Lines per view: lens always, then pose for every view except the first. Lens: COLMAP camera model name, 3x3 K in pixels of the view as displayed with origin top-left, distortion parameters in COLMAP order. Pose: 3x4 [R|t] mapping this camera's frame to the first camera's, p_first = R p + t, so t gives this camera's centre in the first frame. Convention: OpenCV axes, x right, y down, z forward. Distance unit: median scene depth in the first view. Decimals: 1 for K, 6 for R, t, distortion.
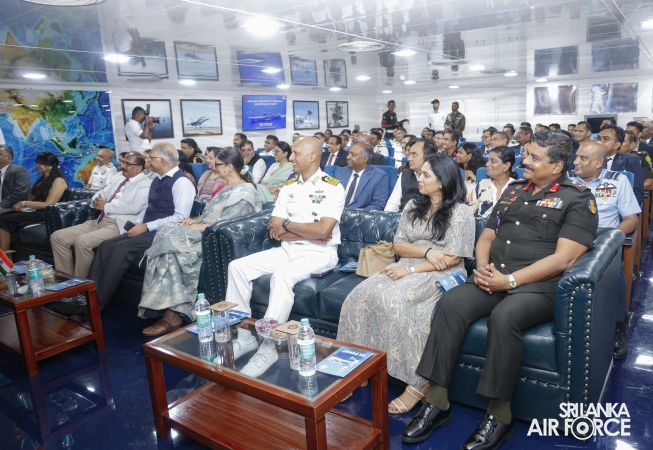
lens RADIAL K [[492.6, 0, 353.0], [0, 492.6, 225.2], [0, 0, 1]] dist [-0.058948, 0.024805]
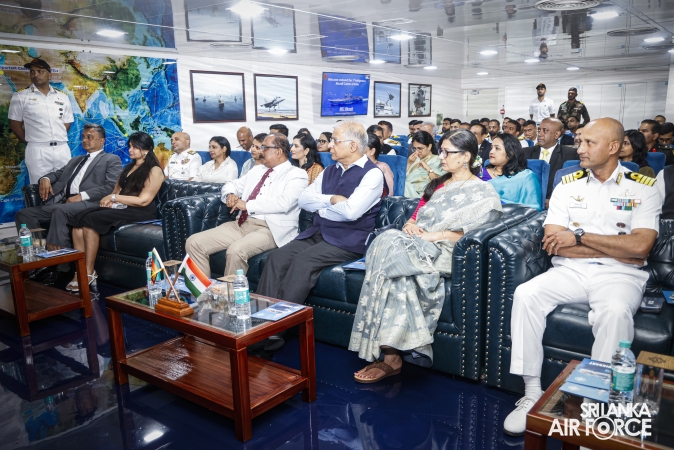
lens RADIAL K [[574.3, 0, 353.2], [0, 574.3, 254.1], [0, 0, 1]] dist [-0.015215, -0.003956]
pose [[0.999188, 0.031427, -0.025202, -0.189471], [-0.030562, 0.998954, 0.034010, 0.001792], [0.026244, -0.033212, 0.999104, 0.060846]]
